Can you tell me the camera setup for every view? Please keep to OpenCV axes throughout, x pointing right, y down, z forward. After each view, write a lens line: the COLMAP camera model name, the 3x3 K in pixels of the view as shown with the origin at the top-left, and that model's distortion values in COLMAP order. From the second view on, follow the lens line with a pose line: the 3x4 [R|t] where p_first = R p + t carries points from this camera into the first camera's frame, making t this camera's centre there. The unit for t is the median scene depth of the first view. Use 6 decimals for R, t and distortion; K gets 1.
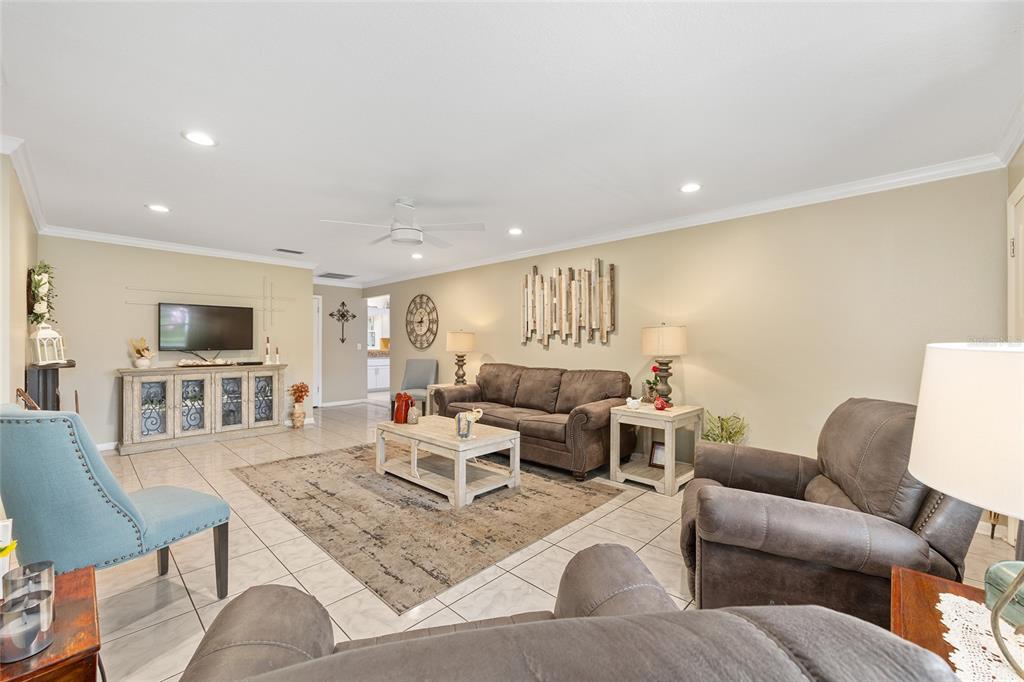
lens RADIAL K [[412.5, 0, 513.3], [0, 412.5, 341.7], [0, 0, 1]] dist [-0.005480, 0.002003]
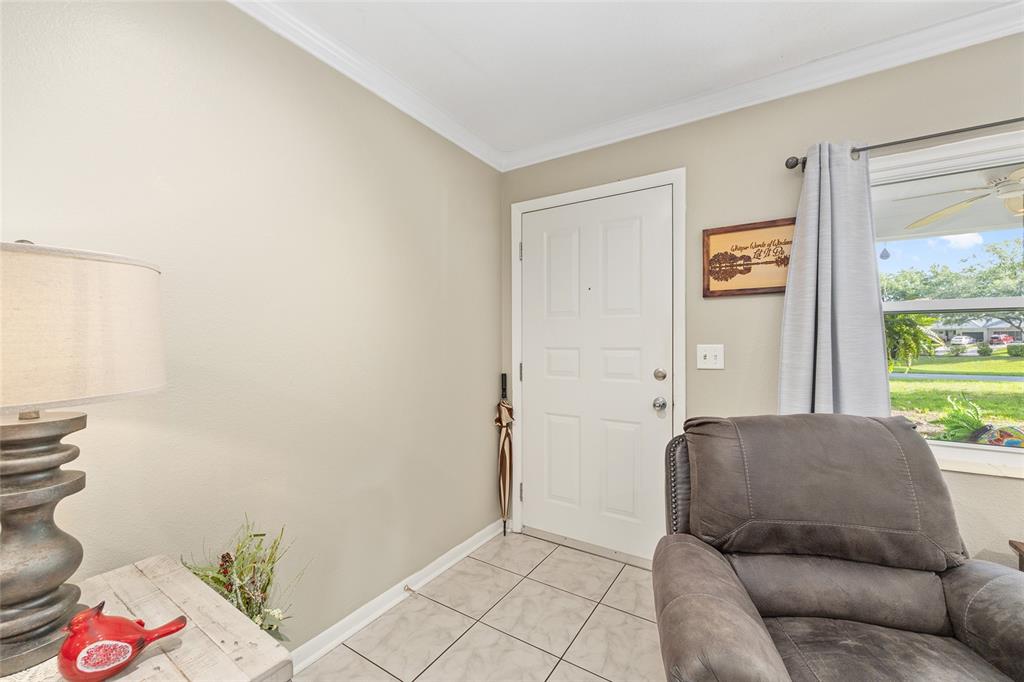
lens RADIAL K [[412.5, 0, 516.8], [0, 412.5, 342.4], [0, 0, 1]] dist [-0.005480, 0.002003]
pose [[-0.194613, 0.000115, 0.980880, 0.085769], [-0.003613, 0.999993, -0.000834, 0.002896], [-0.980874, -0.003706, -0.194611, 0.581359]]
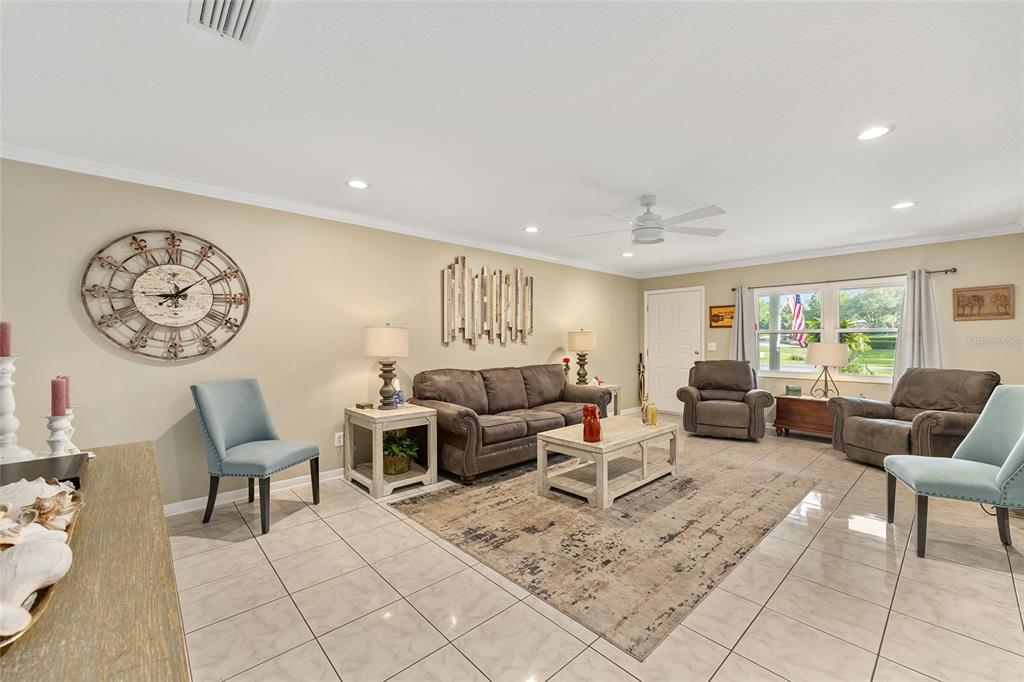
lens RADIAL K [[412.5, 0, 513.2], [0, 412.5, 337.6], [0, 0, 1]] dist [-0.005480, 0.002003]
pose [[0.069879, 0.003352, 0.997550, -0.841035], [-0.002923, 0.999991, -0.003156, -0.005662], [-0.997551, -0.002696, 0.069888, 0.833917]]
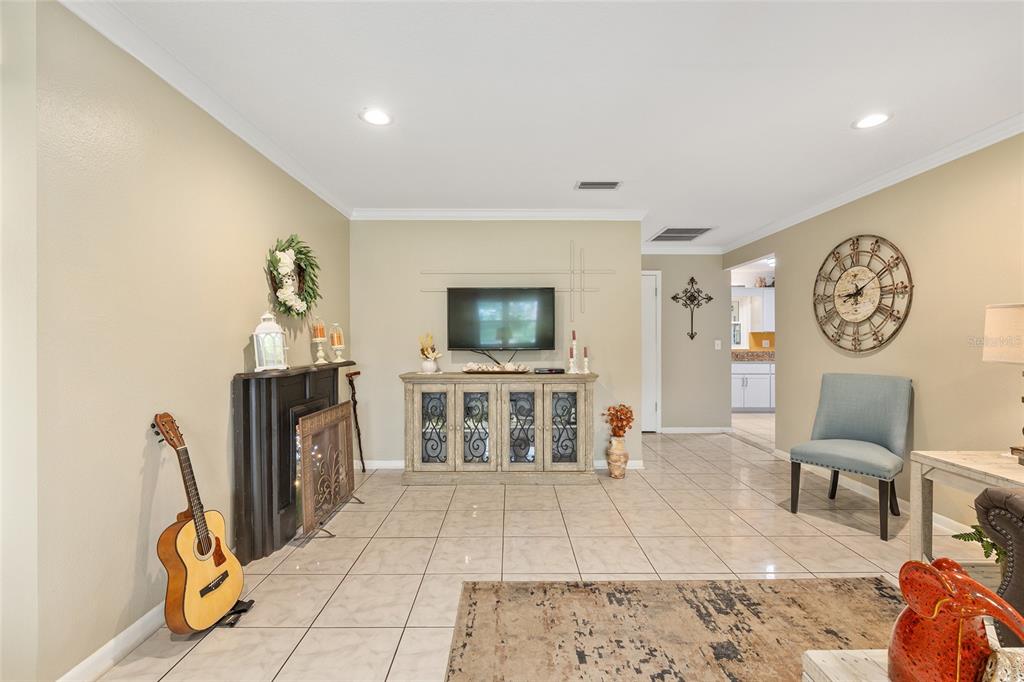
lens RADIAL K [[412.5, 0, 512.5], [0, 412.5, 344.5], [0, 0, 1]] dist [-0.005480, 0.002003]
pose [[0.687901, 0.005822, -0.725782, -0.204148], [0.006065, 0.999887, 0.013769, 0.000728], [0.725780, -0.013873, 0.687787, 0.520571]]
